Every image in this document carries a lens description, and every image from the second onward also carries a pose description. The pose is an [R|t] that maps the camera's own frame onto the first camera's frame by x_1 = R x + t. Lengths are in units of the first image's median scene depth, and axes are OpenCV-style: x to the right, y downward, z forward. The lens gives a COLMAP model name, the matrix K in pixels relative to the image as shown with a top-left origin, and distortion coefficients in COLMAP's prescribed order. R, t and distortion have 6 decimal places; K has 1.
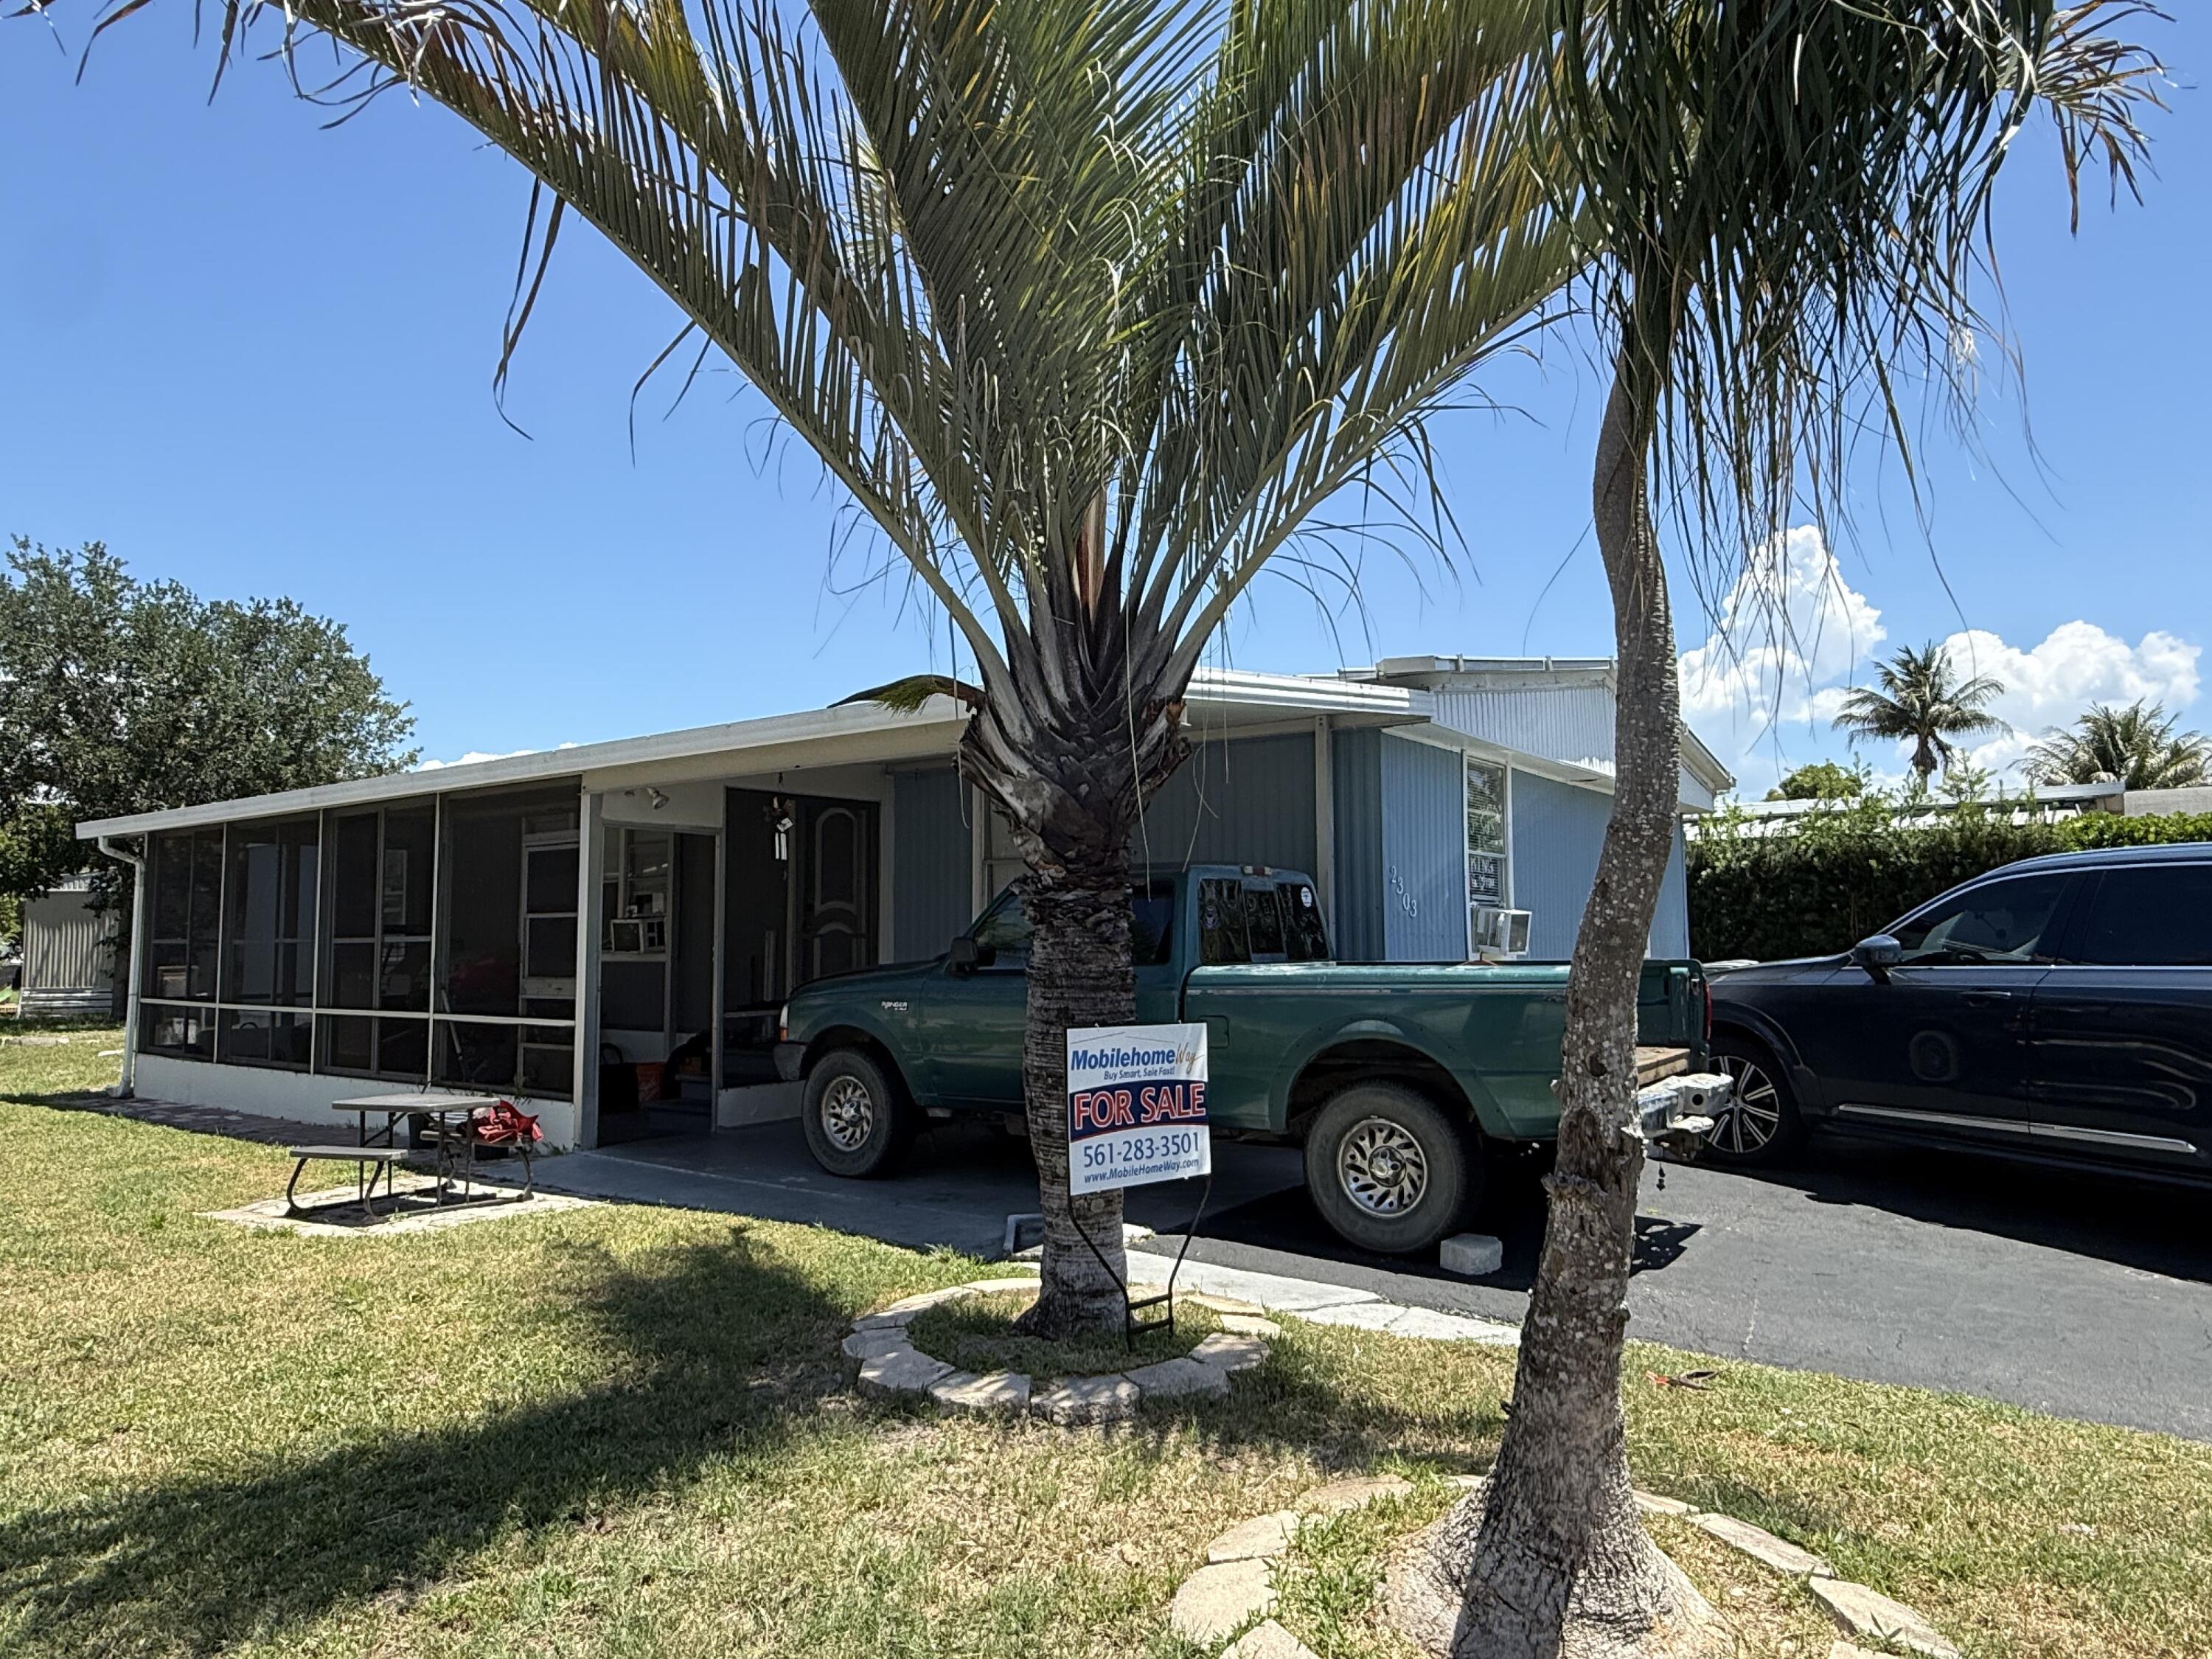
lens RADIAL K [[1357.5, 0, 1007.0], [0, 1357.5, 826.1], [0, 0, 1]] dist [0.000733, 0.000555]
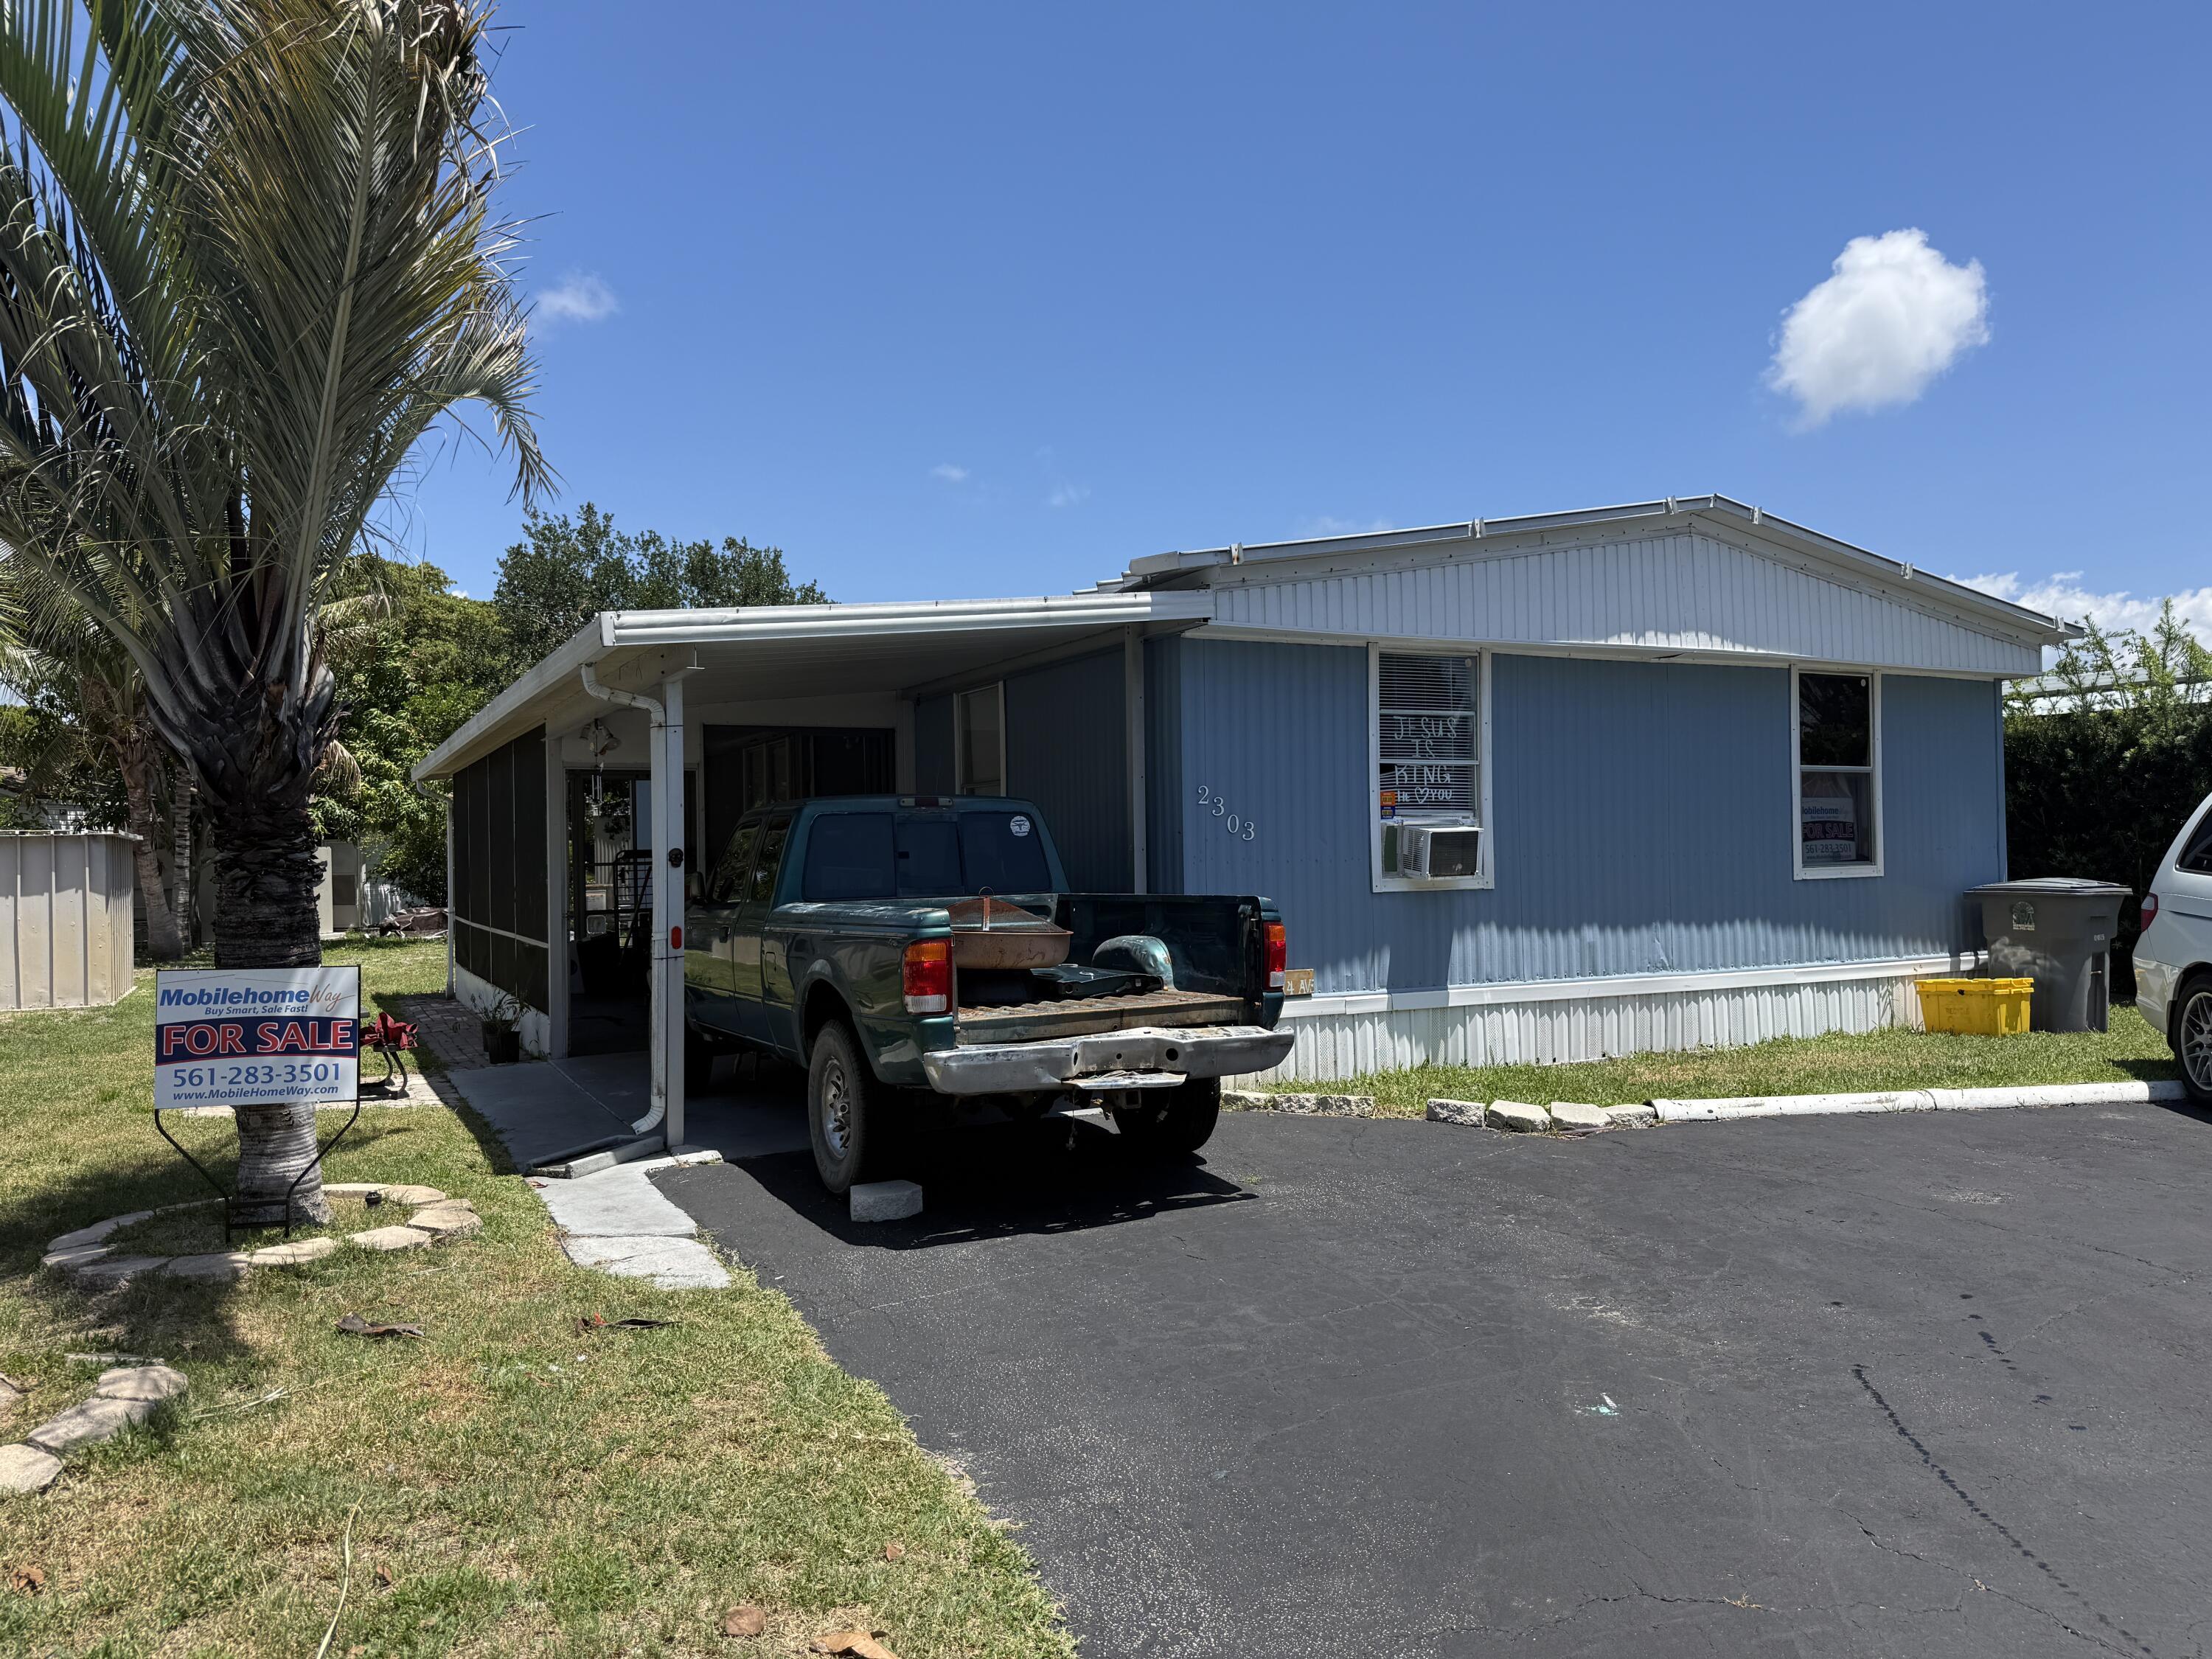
lens RADIAL K [[1488.2, 0, 1106.0], [0, 1488.2, 829.5], [0, 0, 1]] dist [0.100348, -0.135869]
pose [[0.911668, -0.018541, -0.410510, 1.255346], [0.049736, 0.996616, 0.065444, -0.018370], [0.407907, -0.080080, 0.909505, 0.132795]]
